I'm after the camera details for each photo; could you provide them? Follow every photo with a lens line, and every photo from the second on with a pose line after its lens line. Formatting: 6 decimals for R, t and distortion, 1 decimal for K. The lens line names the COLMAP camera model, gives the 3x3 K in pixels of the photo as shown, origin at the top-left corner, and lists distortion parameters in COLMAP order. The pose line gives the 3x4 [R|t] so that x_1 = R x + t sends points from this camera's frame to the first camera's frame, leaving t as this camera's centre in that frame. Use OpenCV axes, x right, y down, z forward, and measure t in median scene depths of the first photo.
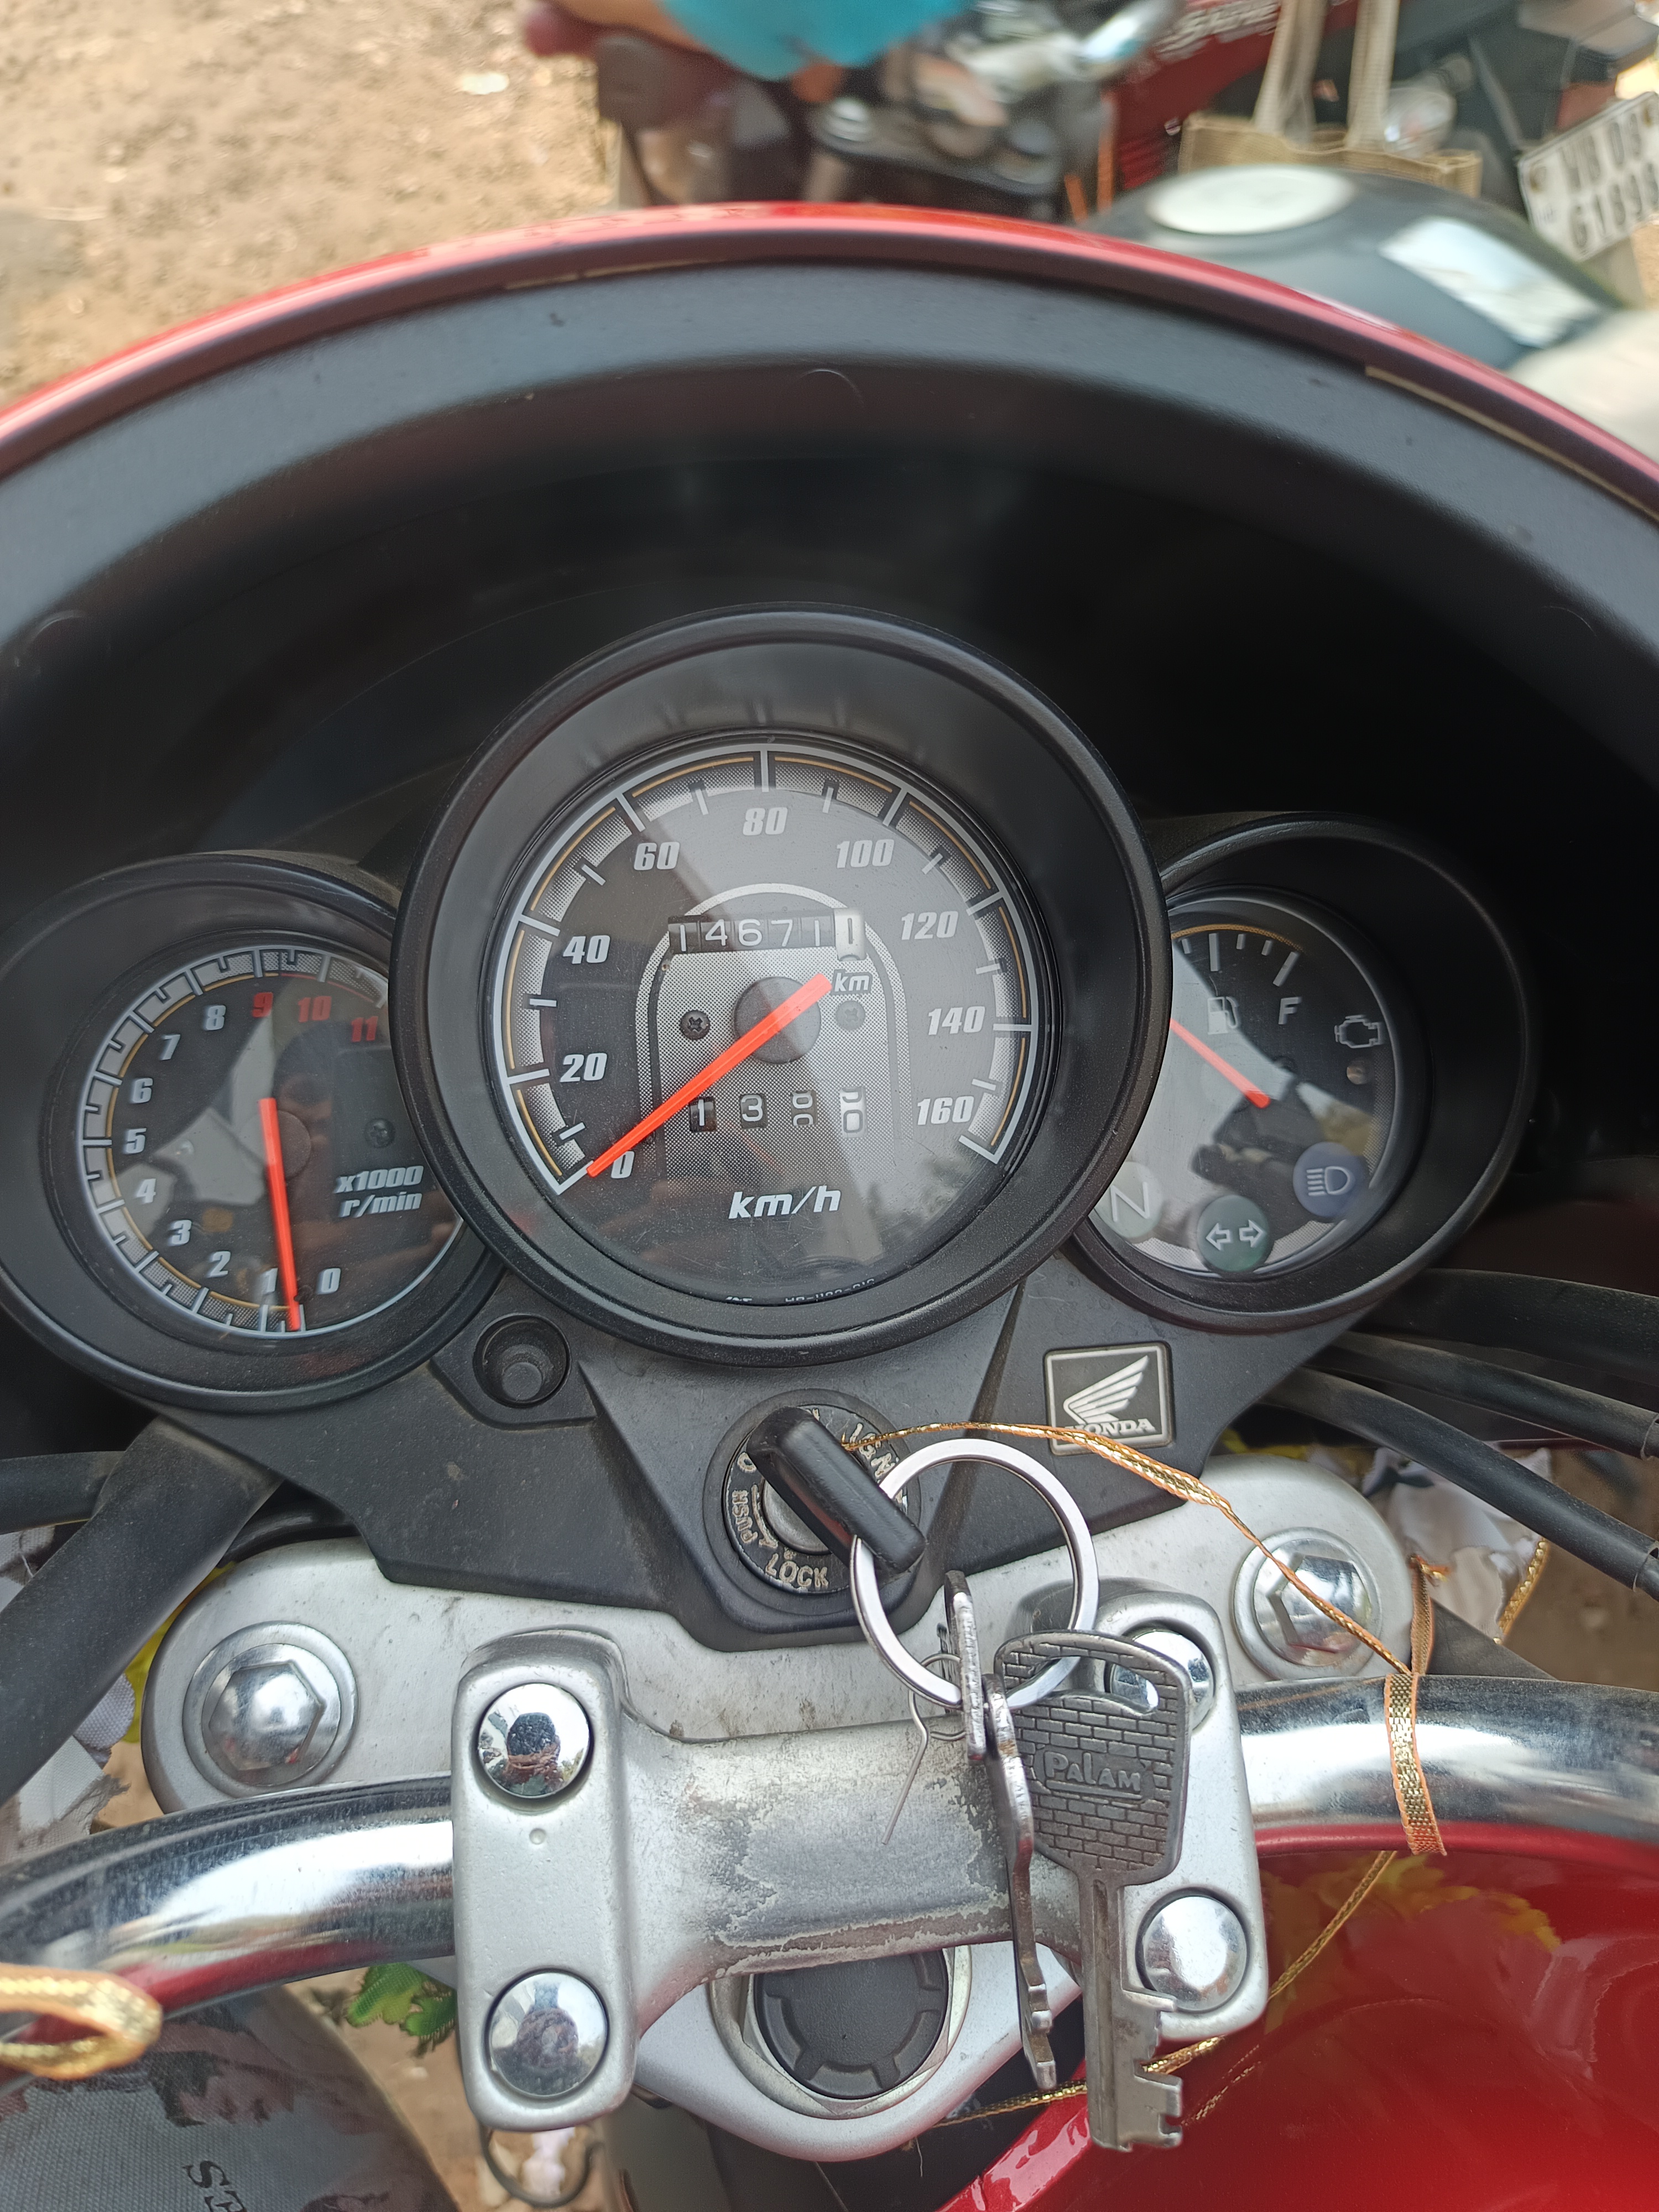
lens RADIAL K [[1600.3, 0, 819.8], [0, 1600.3, 1104.5], [0, 0, 1]] dist [0.027440, -0.166176]
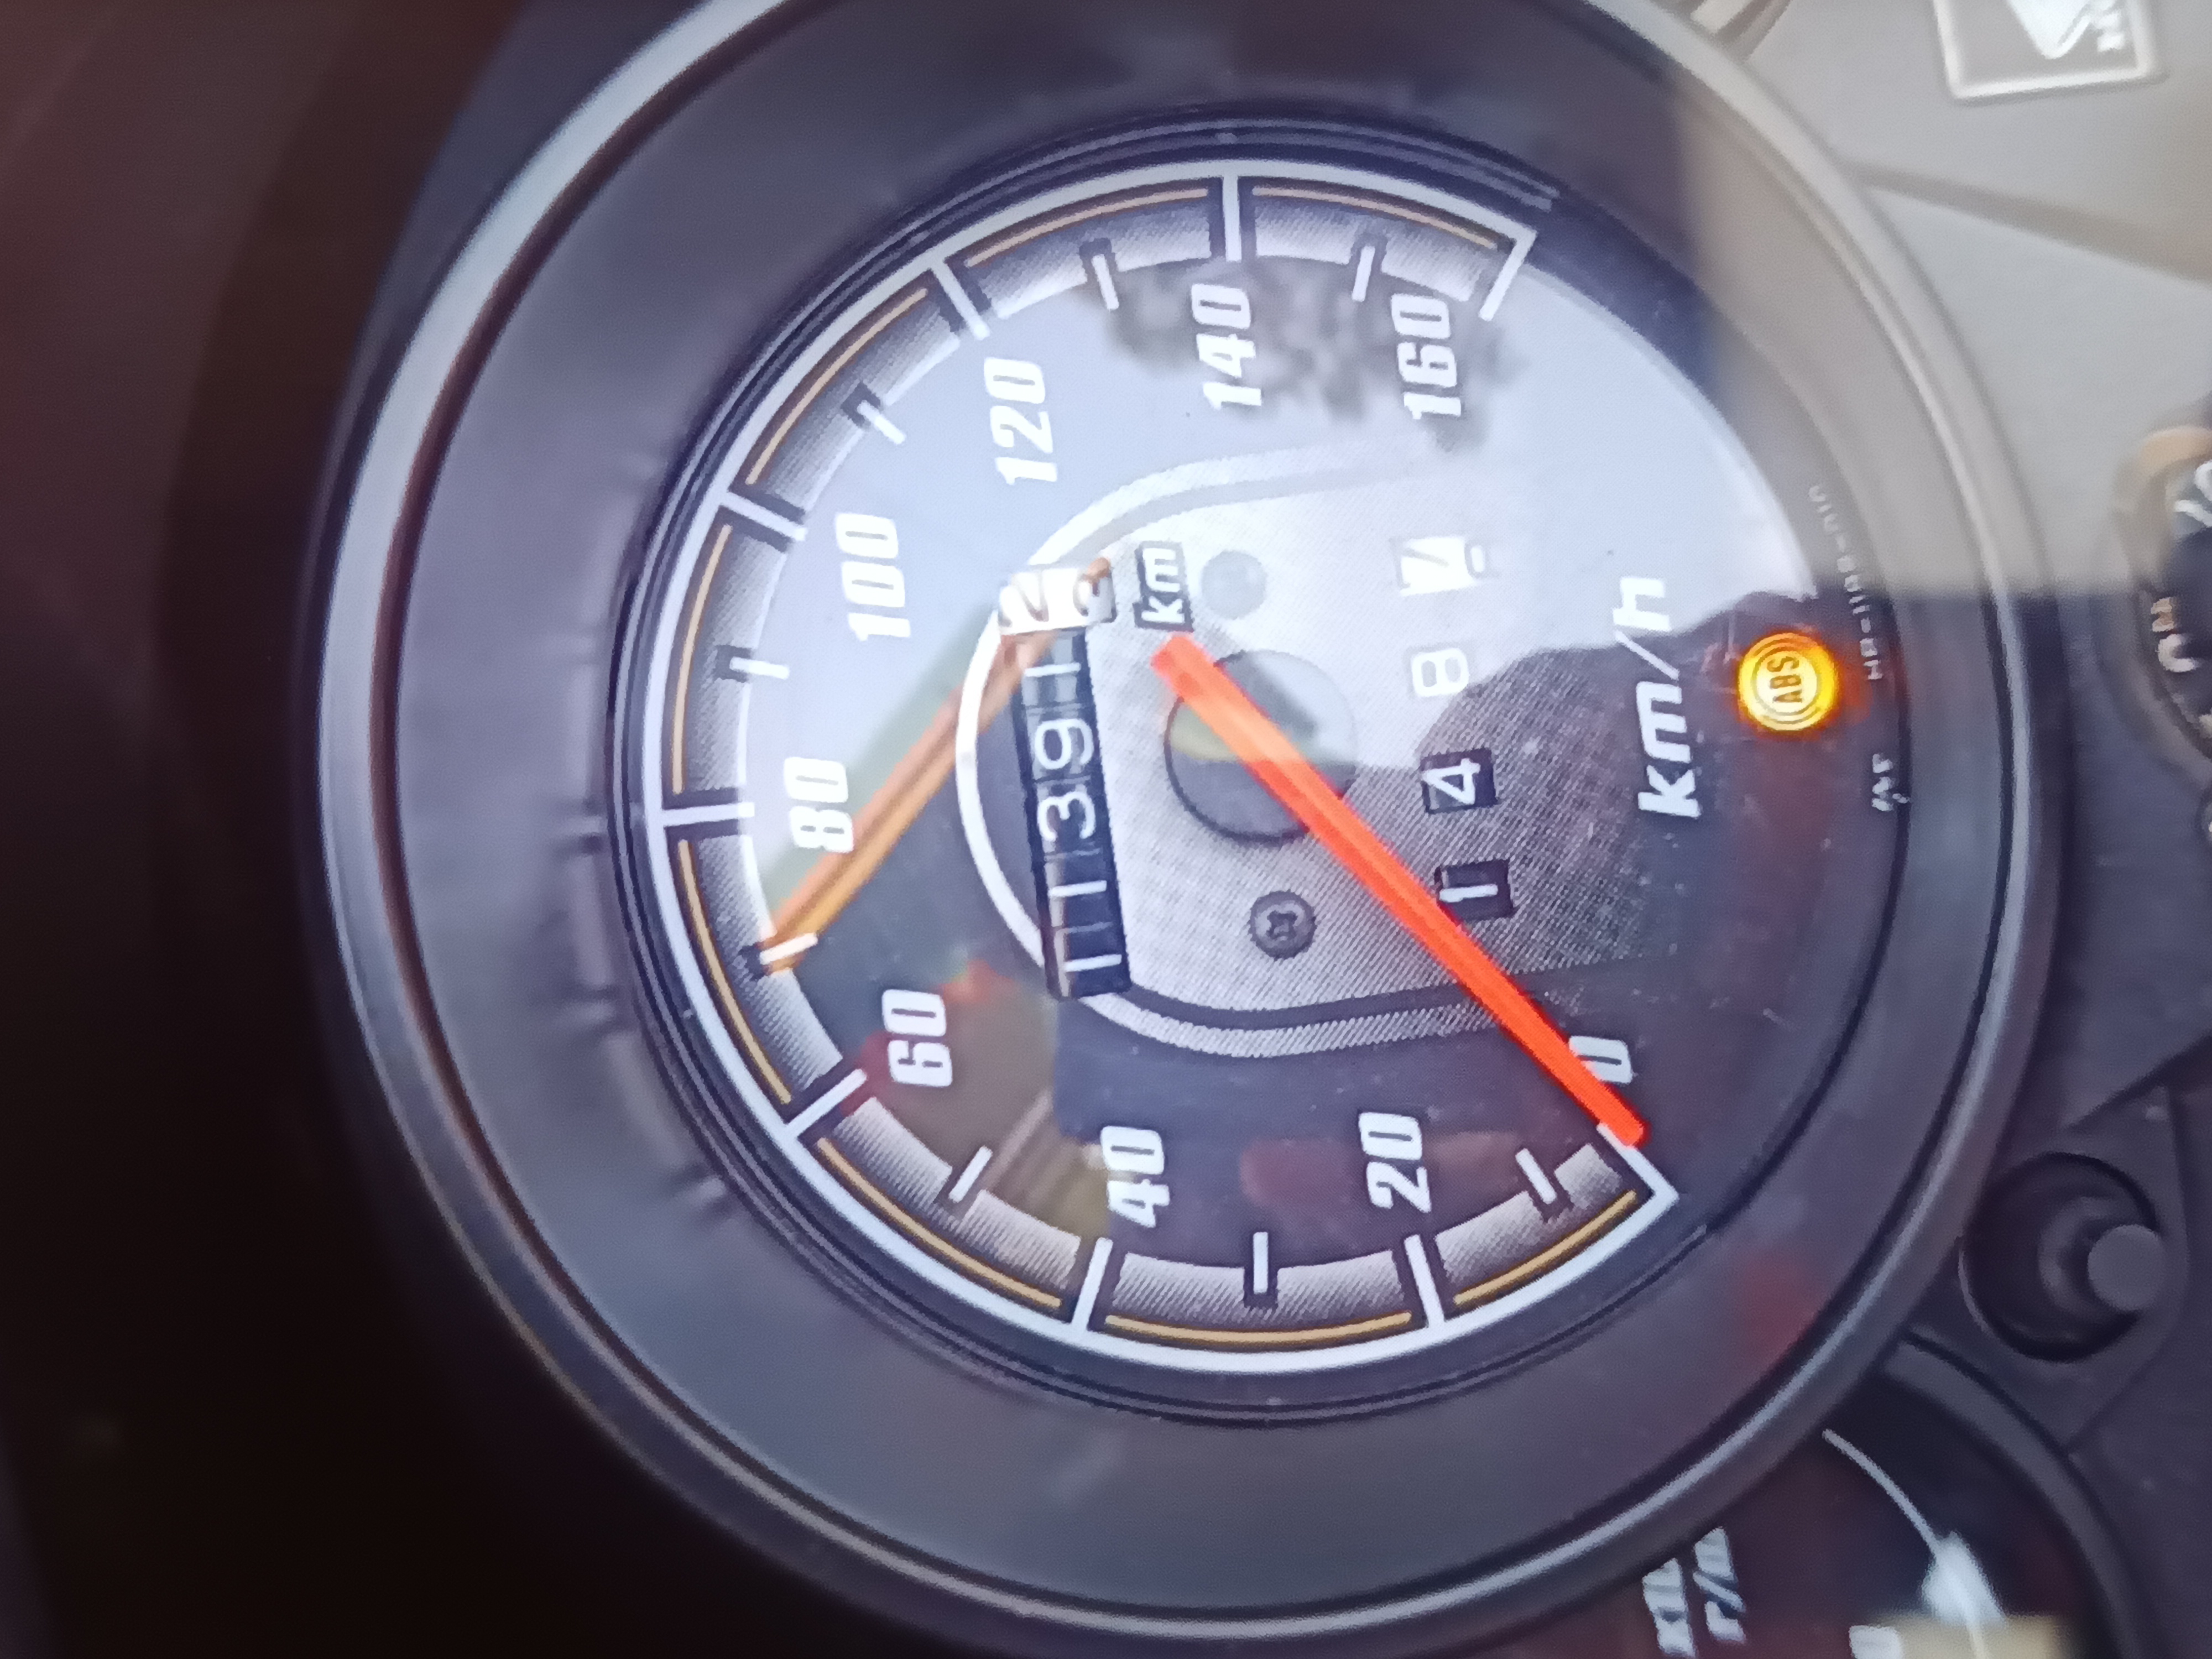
lens RADIAL K [[1551.9, 0, 1257.4], [0, 1551.9, 823.7], [0, 0, 1]] dist [0.054504, -0.000853]
pose [[-0.073791, -0.992884, -0.093472, -0.007784], [0.997272, -0.073637, -0.005101, -0.052779], [-0.001818, -0.093593, 0.995609, 0.567307]]
